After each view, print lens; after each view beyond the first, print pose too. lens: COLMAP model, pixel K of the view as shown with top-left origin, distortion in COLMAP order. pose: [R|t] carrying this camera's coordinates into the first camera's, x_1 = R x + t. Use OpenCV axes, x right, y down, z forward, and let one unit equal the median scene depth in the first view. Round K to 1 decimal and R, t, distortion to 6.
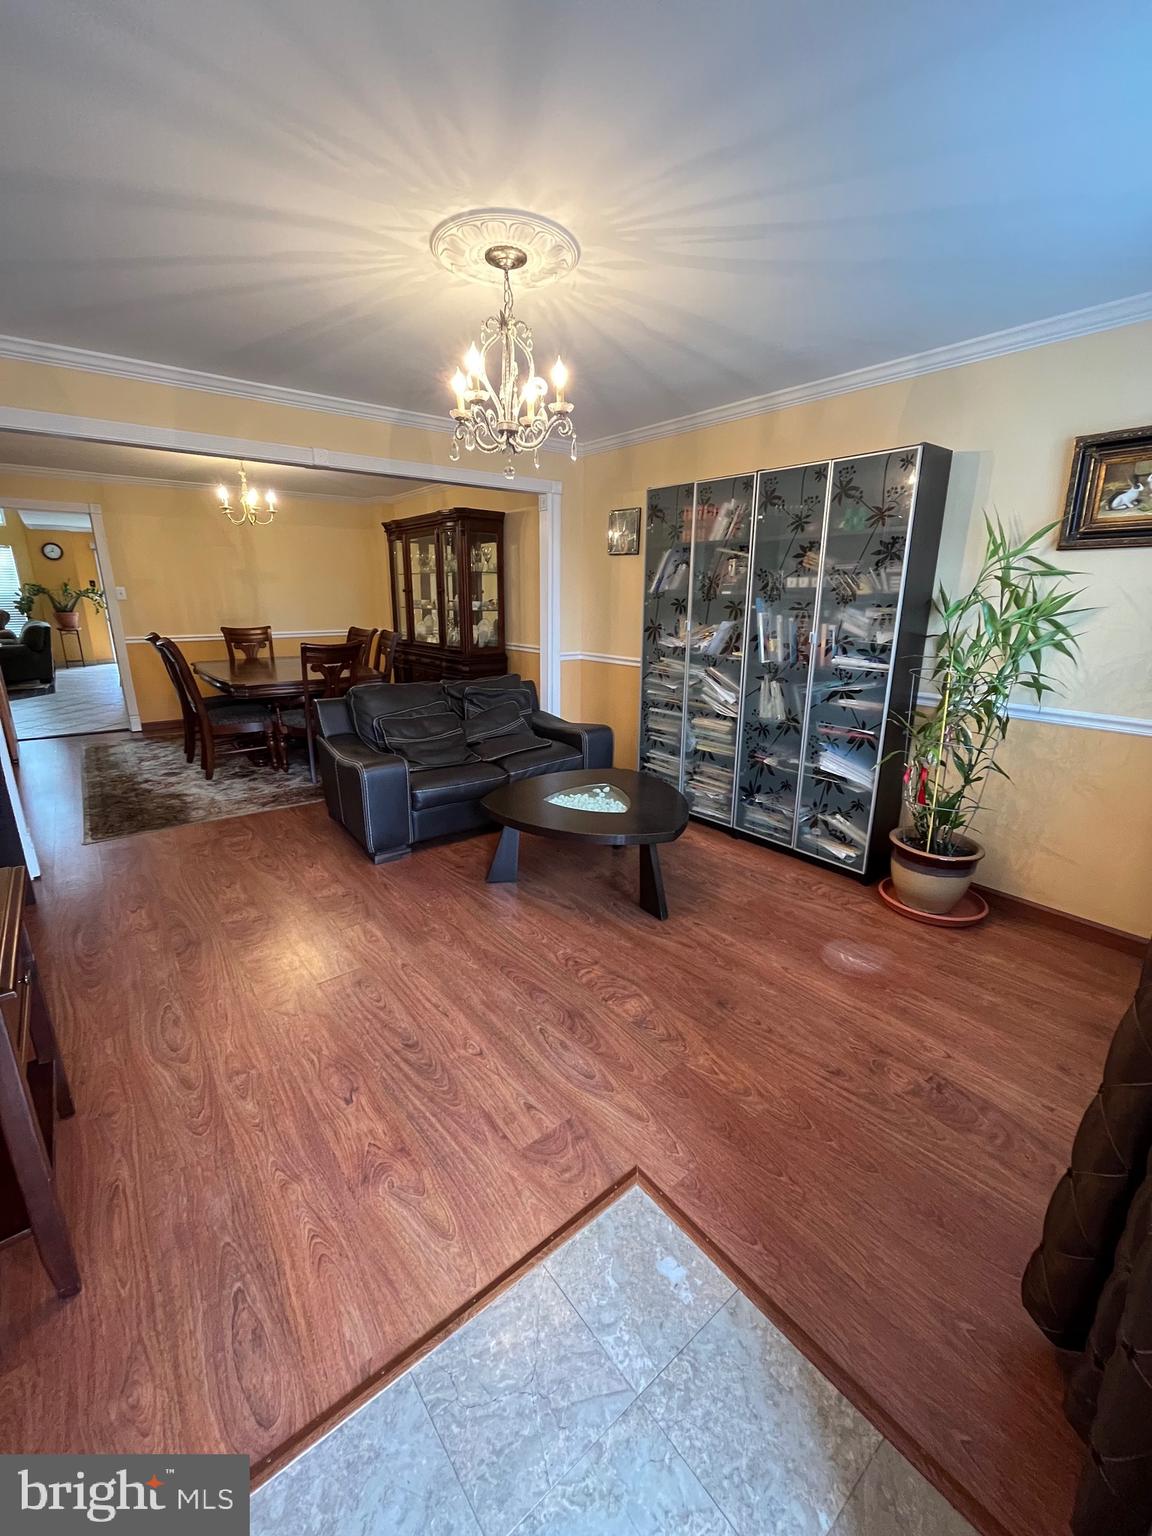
lens RADIAL K [[618.1, 0, 577.4], [0, 618.1, 765.5], [0, 0, 1]] dist [-0.008562, 0.000258]
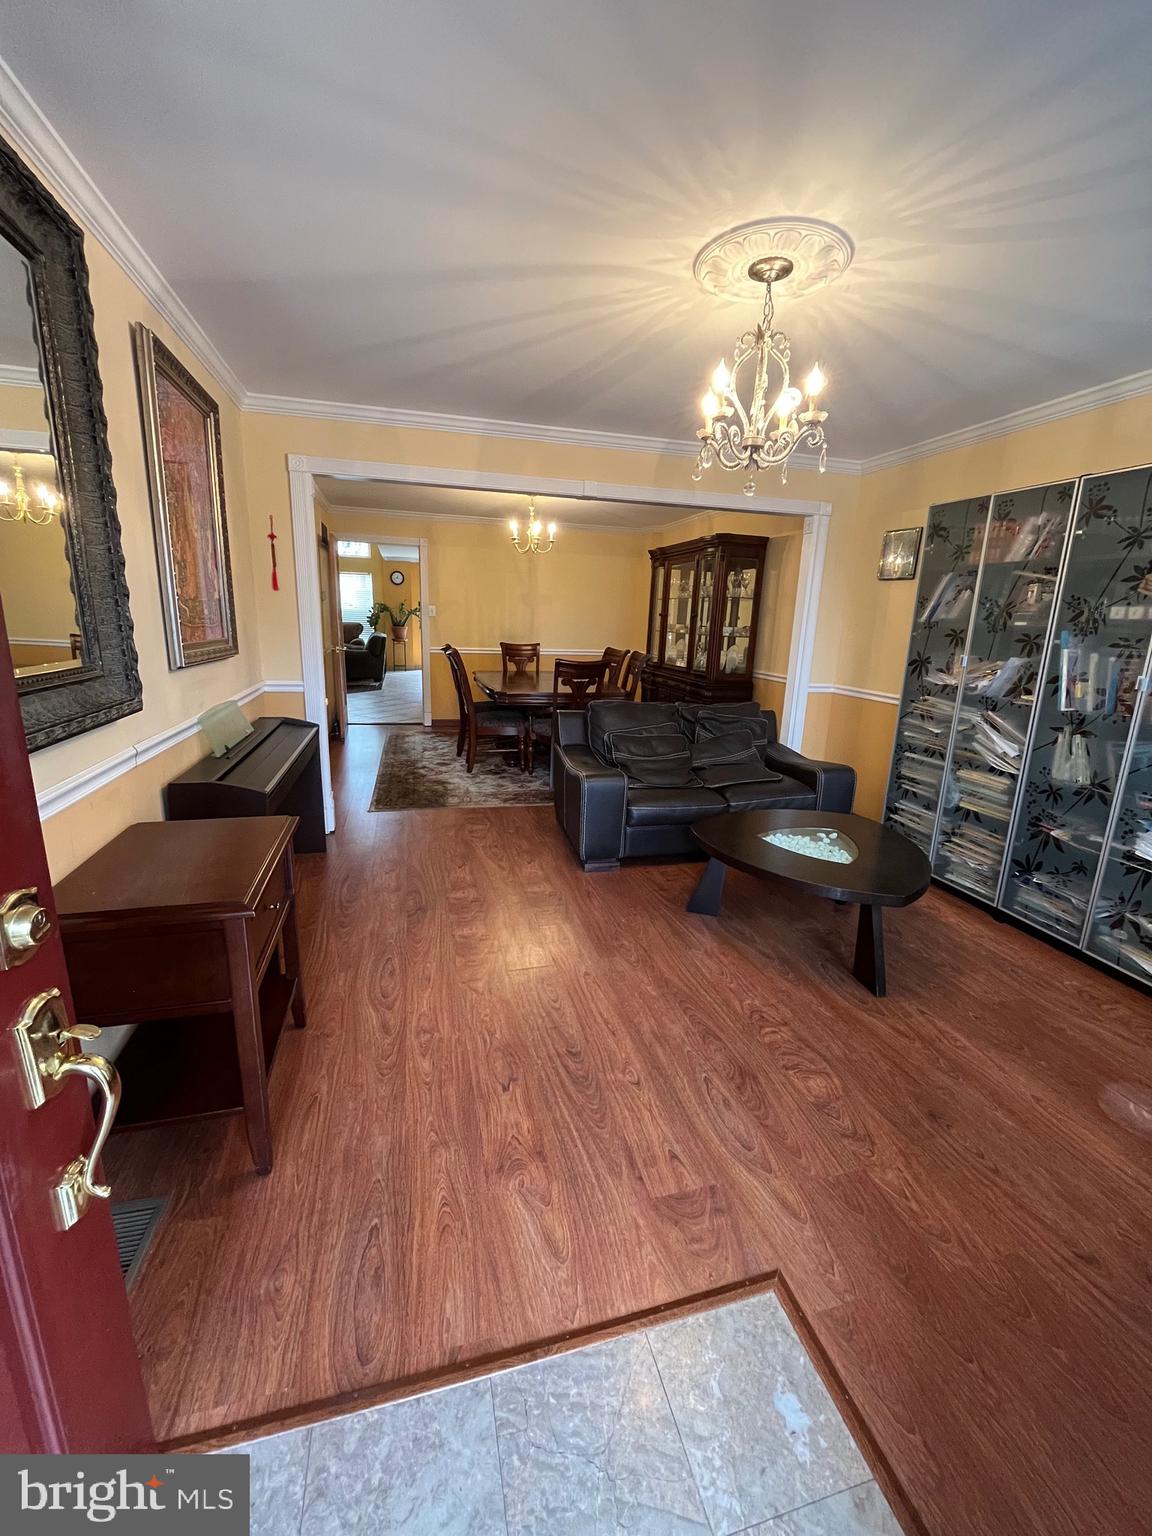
lens RADIAL K [[618.1, 0, 577.4], [0, 618.1, 765.5], [0, 0, 1]] dist [-0.008562, 0.000258]
pose [[0.913829, 0.117714, -0.388665, 0.045223], [-0.134560, 0.990771, -0.016304, 0.002295], [0.383159, 0.067198, 0.921235, 0.027409]]
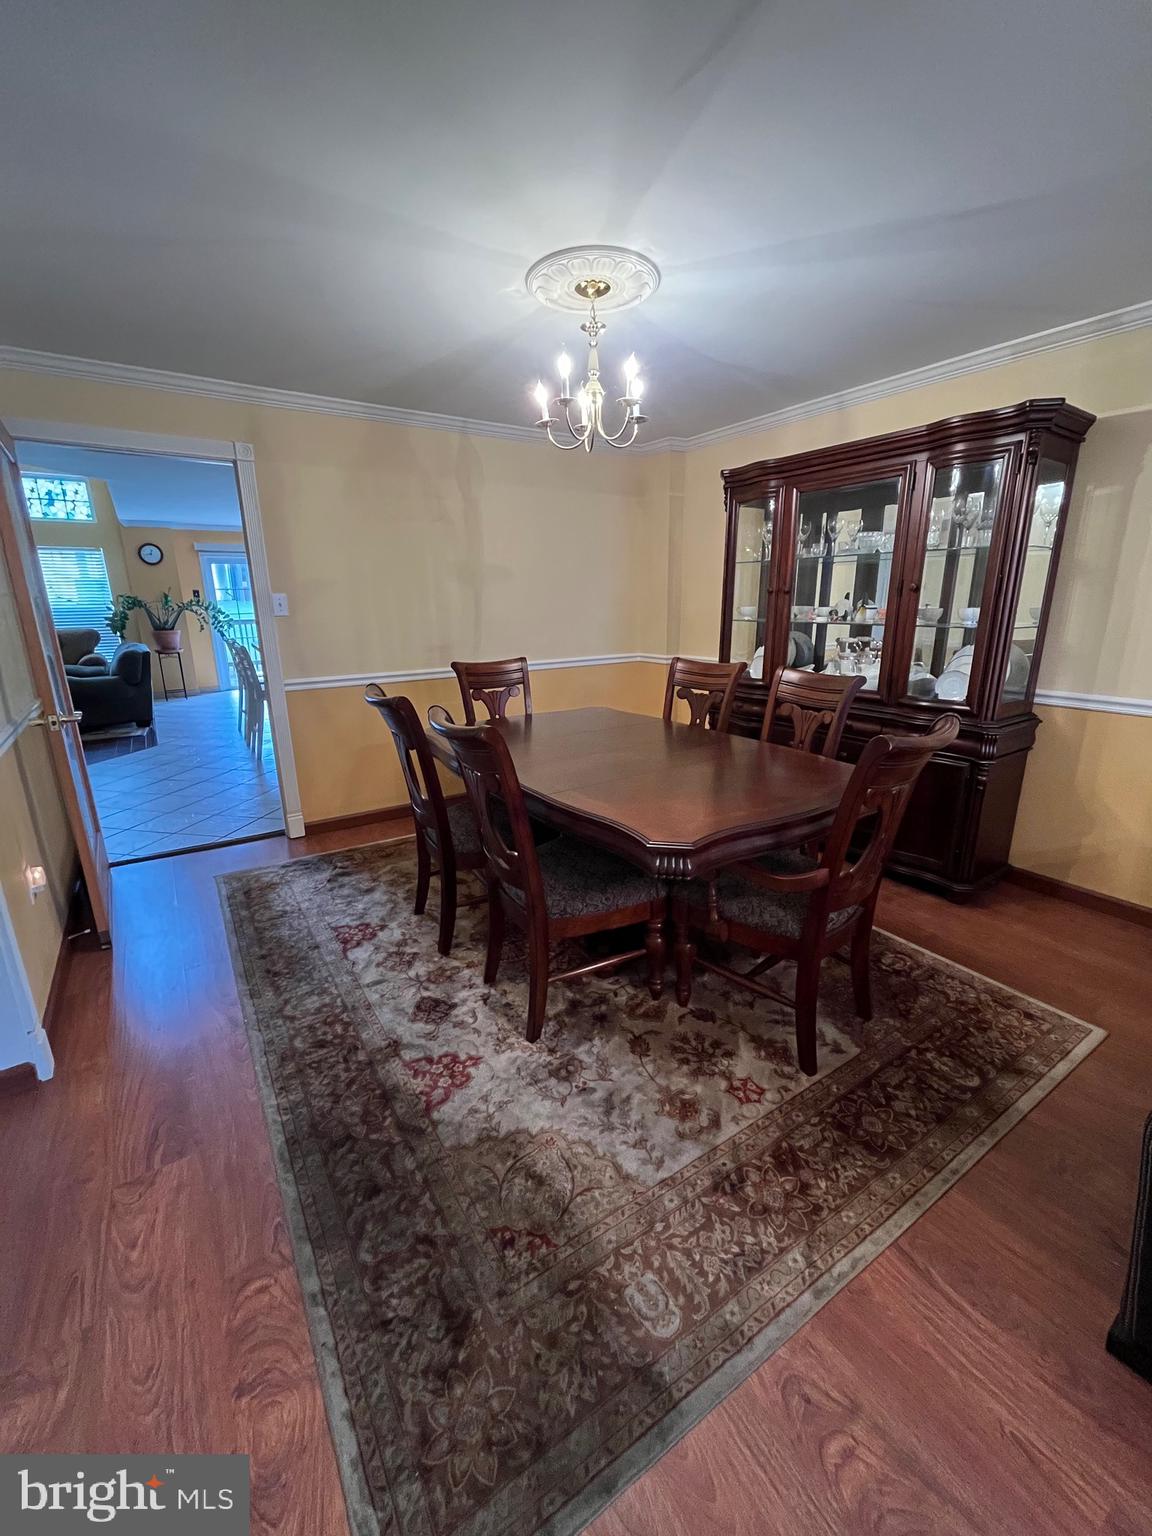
lens RADIAL K [[617.6, 0, 581.4], [0, 617.6, 760.3], [0, 0, 1]] dist [0.000945, 0.000182]
pose [[0.996472, 0.000870, -0.083916, -0.777333], [-0.002085, 0.999894, -0.014386, -0.239769], [0.083895, 0.014510, 0.996369, 0.847077]]
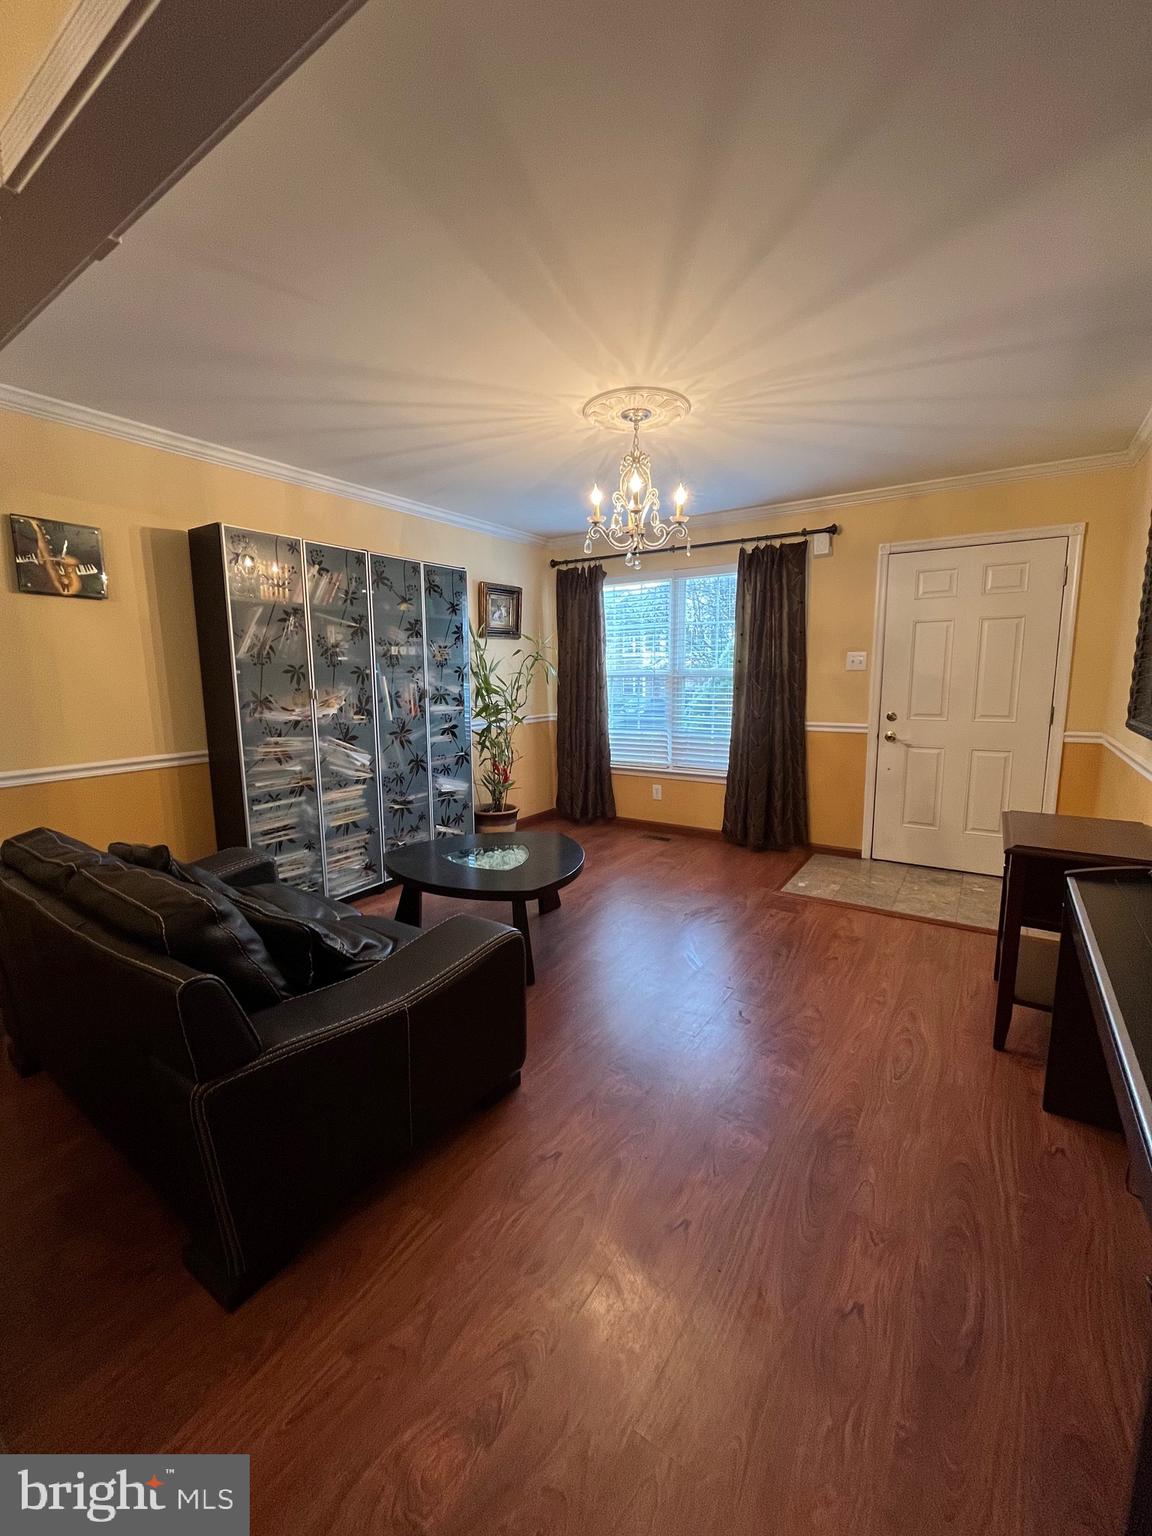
lens RADIAL K [[617.6, 0, 581.4], [0, 617.6, 760.3], [0, 0, 1]] dist [0.000945, 0.000182]
pose [[-0.299539, -0.143649, 0.943208, -0.915592], [0.267293, 0.936377, 0.227494, -0.274778], [-0.915877, 0.320256, -0.242085, 1.033704]]
